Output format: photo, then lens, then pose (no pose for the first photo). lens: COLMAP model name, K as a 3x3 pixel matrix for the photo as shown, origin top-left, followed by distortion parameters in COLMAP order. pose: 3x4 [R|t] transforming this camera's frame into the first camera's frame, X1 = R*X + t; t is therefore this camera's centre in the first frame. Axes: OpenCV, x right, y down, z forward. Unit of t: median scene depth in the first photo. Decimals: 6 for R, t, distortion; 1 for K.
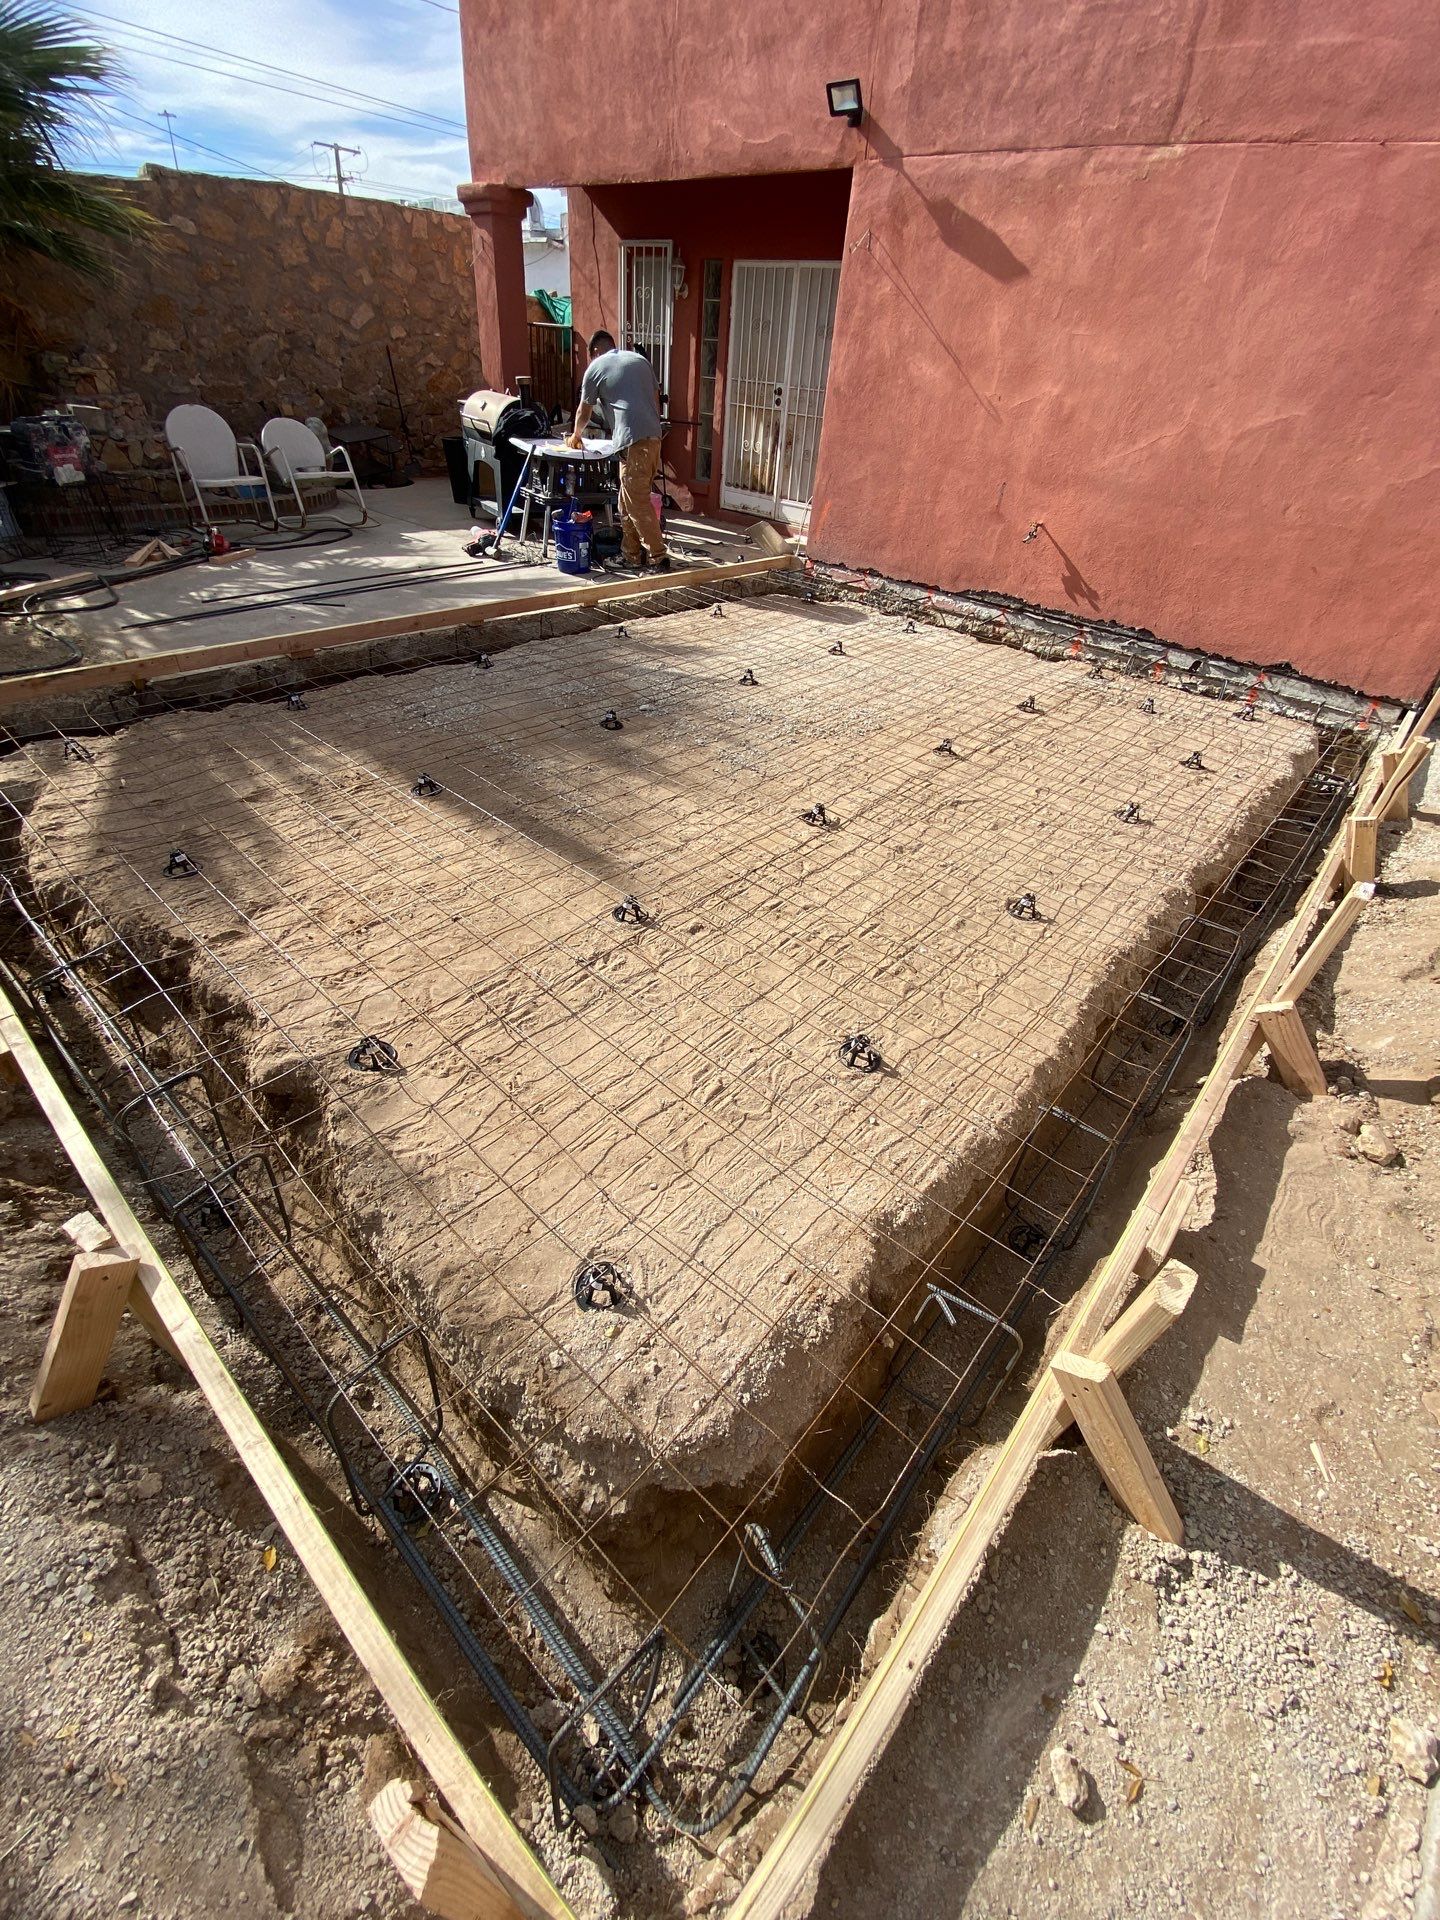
lens RADIAL K [[805.2, 0, 732.3], [0, 805.2, 991.1], [0, 0, 1]] dist [-0.023063, -0.003476]
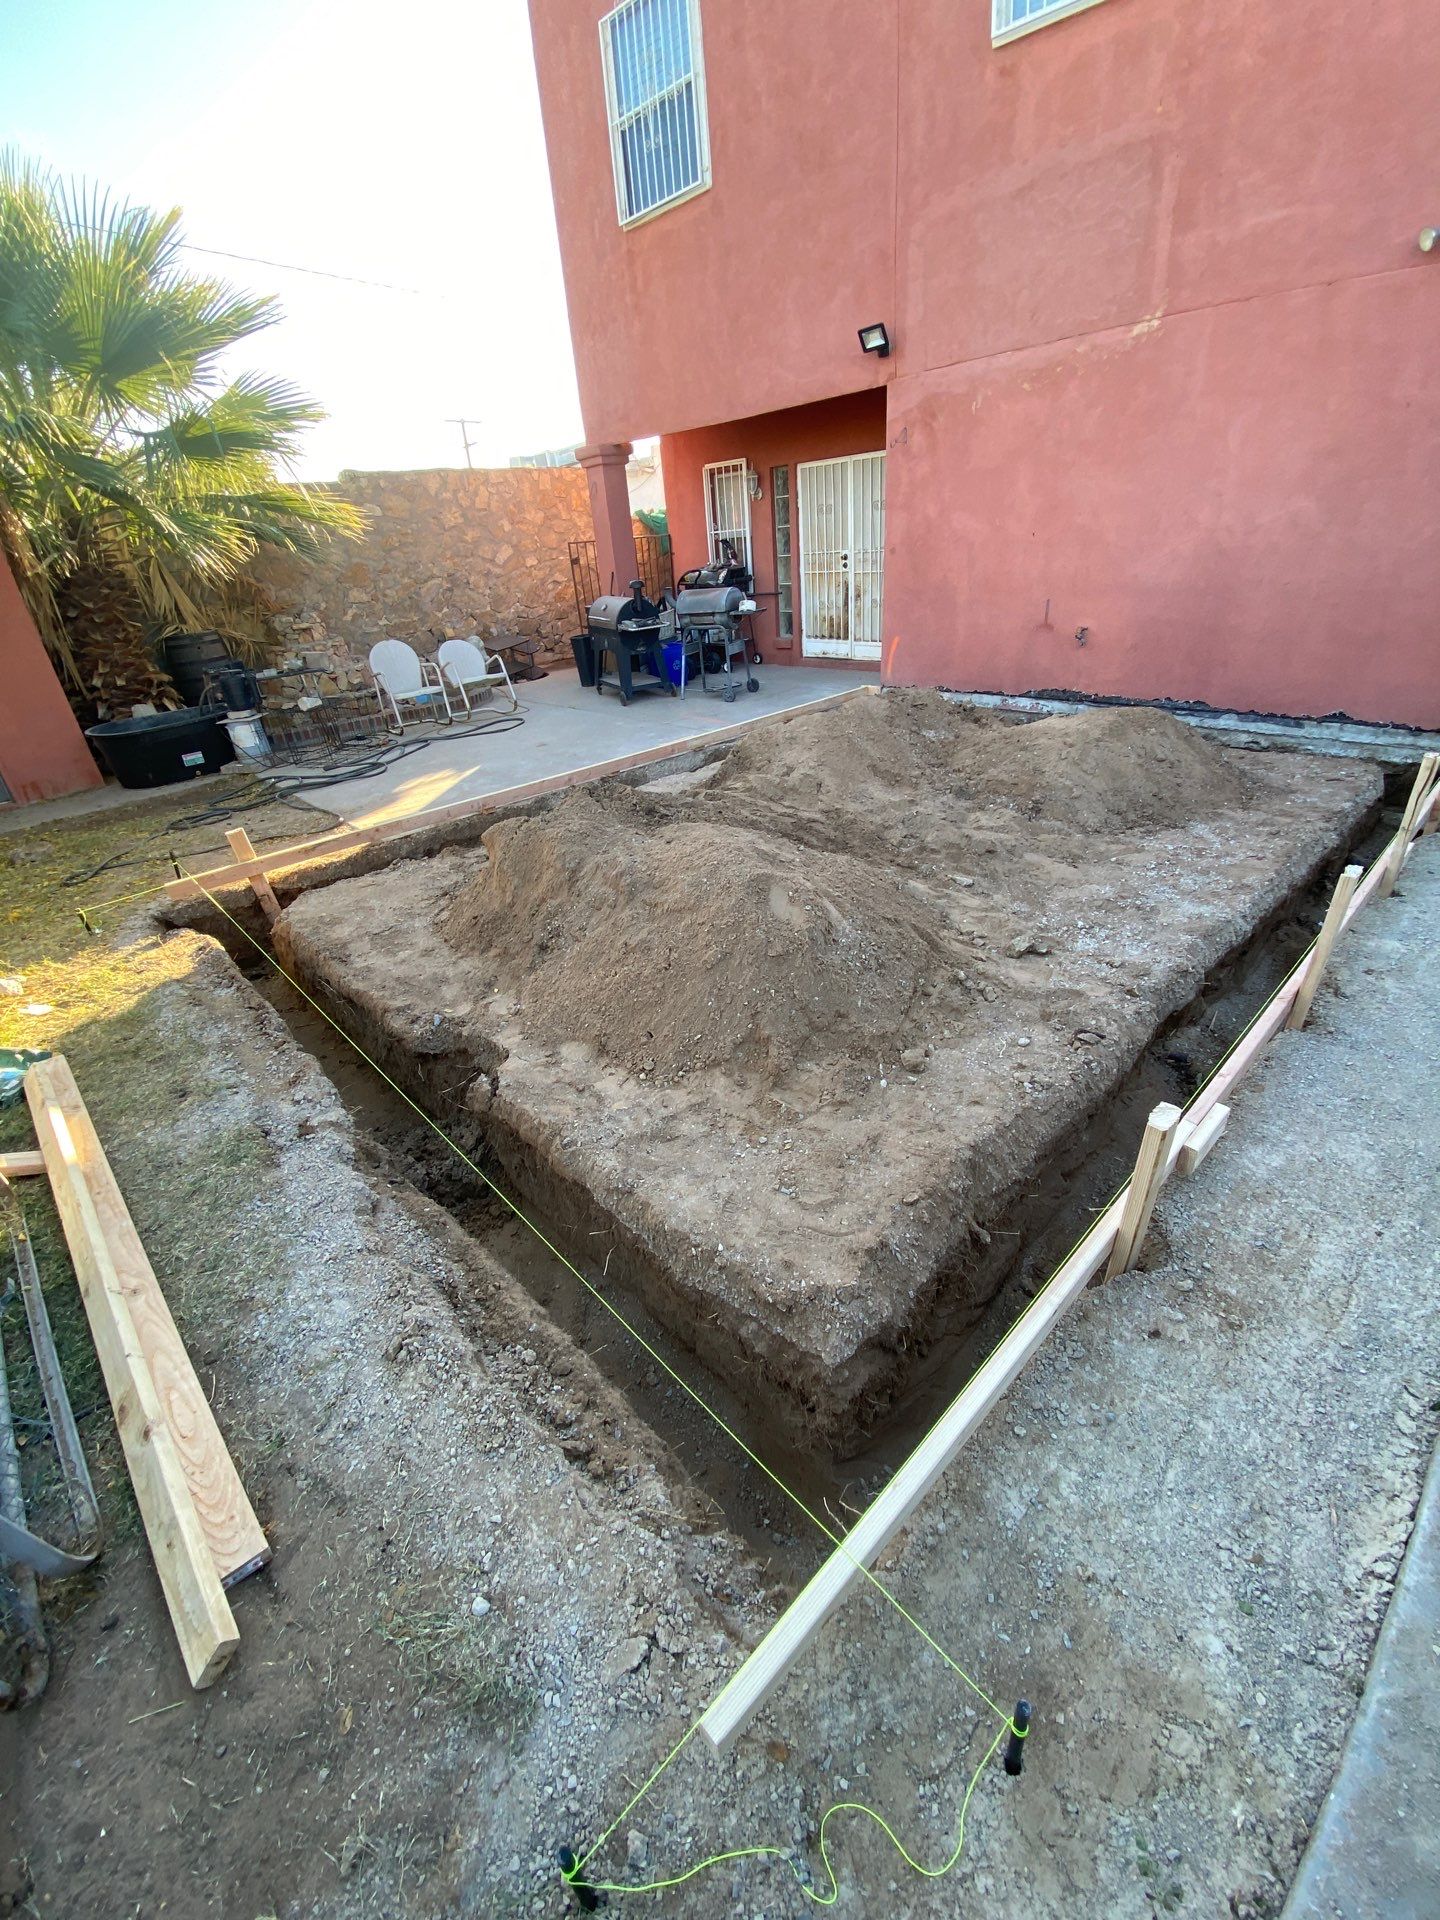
lens RADIAL K [[798.6, 0, 725.1], [0, 798.6, 978.7], [0, 0, 1]] dist [-0.009028, -0.008647]
pose [[0.984661, -0.090930, -0.148908, 0.002944], [0.065736, 0.983909, -0.166137, 0.048216], [0.161619, 0.153800, 0.974795, -0.090248]]
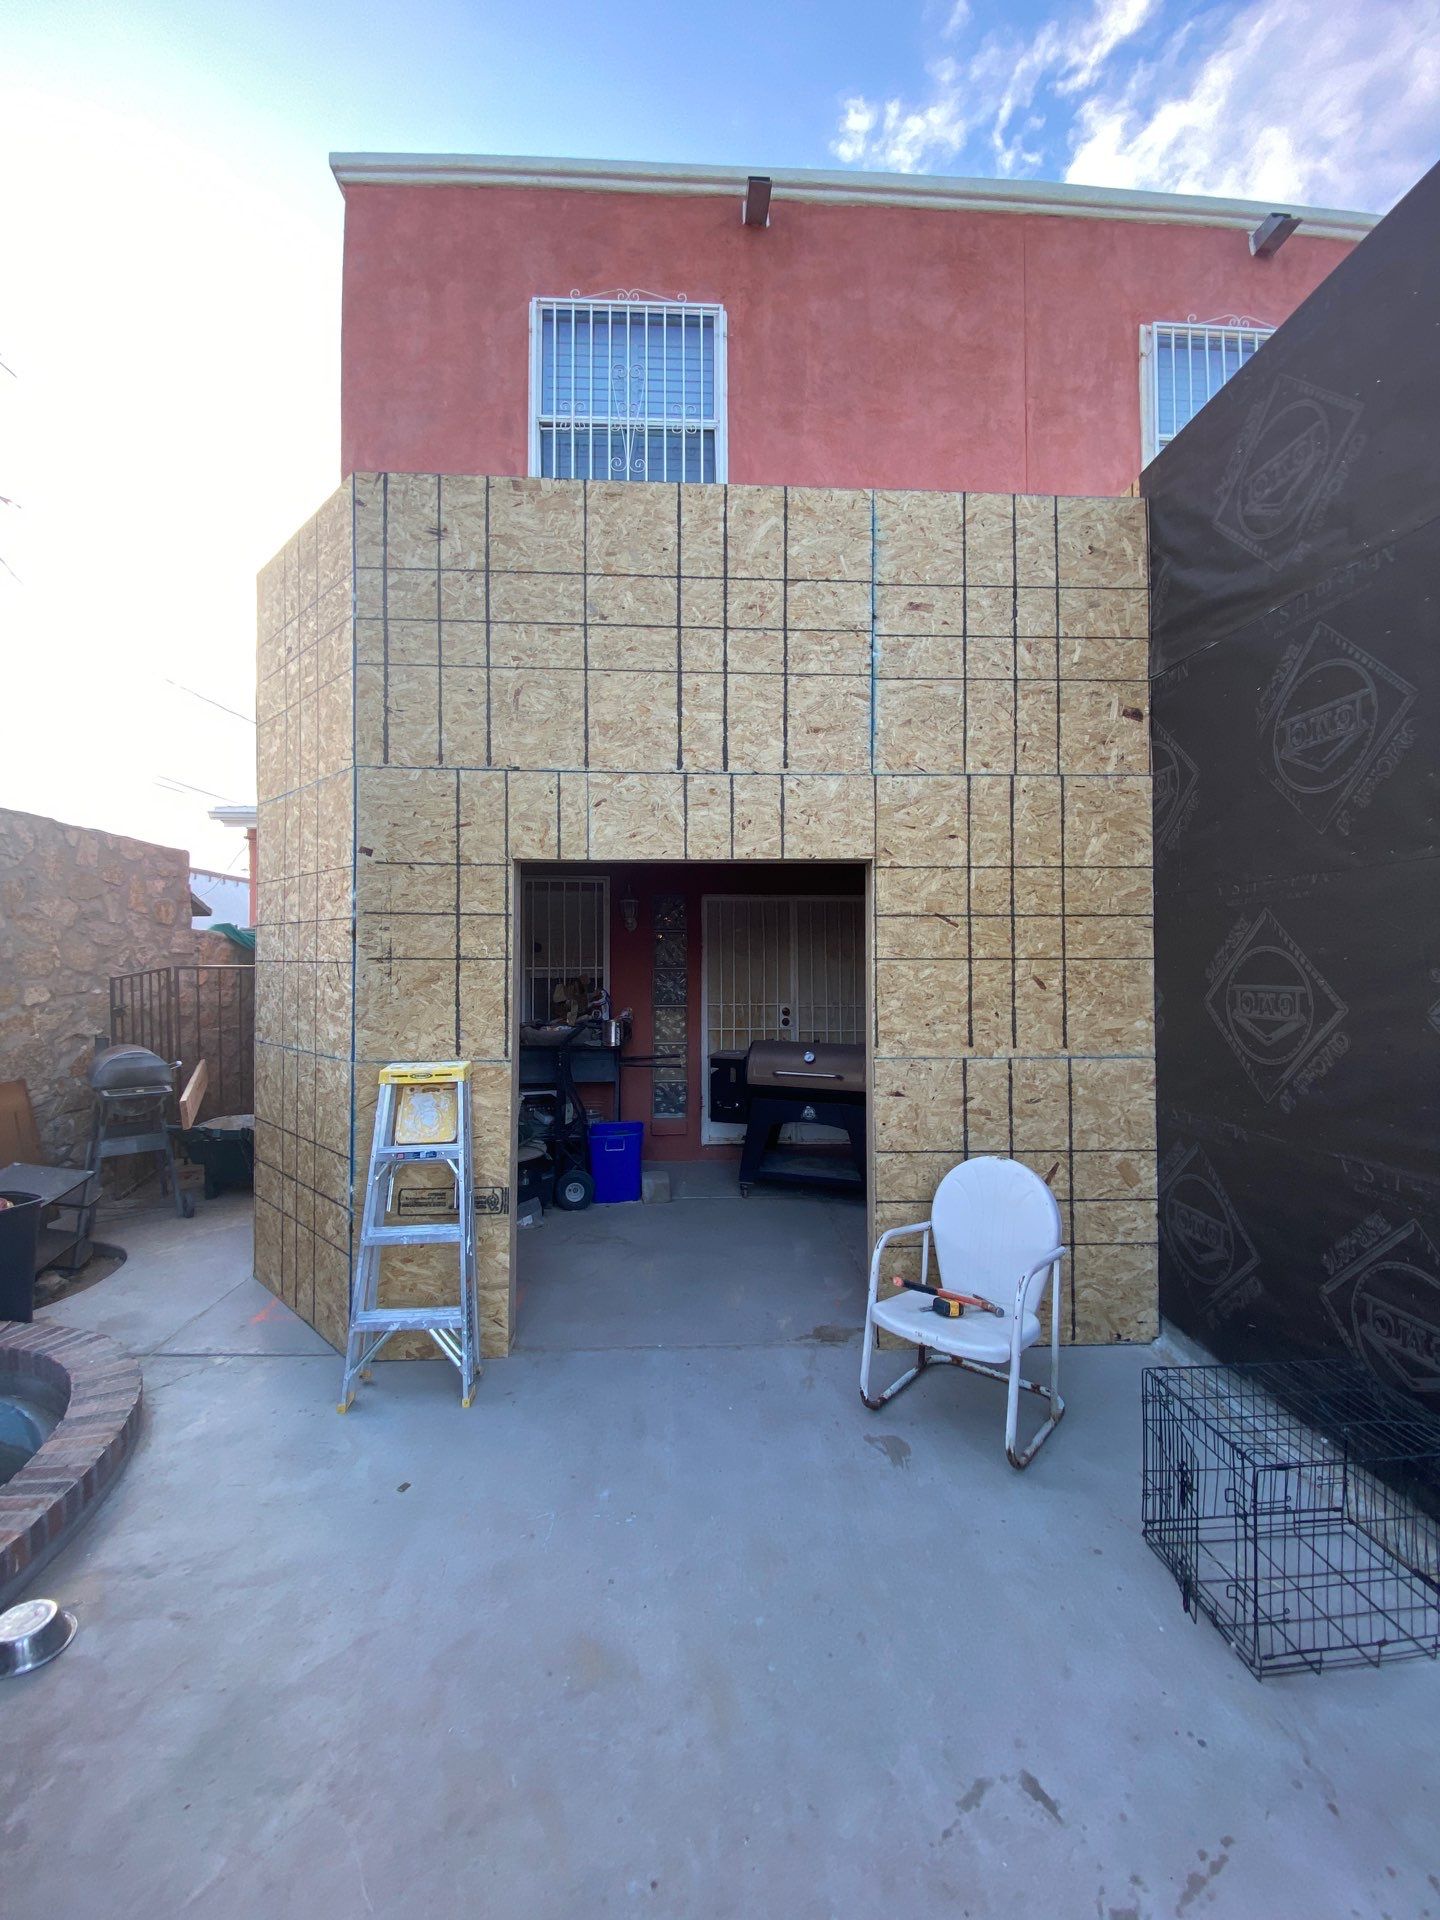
lens RADIAL K [[786.8, 0, 720.8], [0, 786.8, 953.8], [0, 0, 1]] dist [-0.011865, -0.001612]
pose [[0.708369, -0.078323, 0.701483, -0.594917], [0.481065, 0.780827, -0.398605, -0.517987], [-0.516517, 0.619819, 0.590792, 0.514998]]
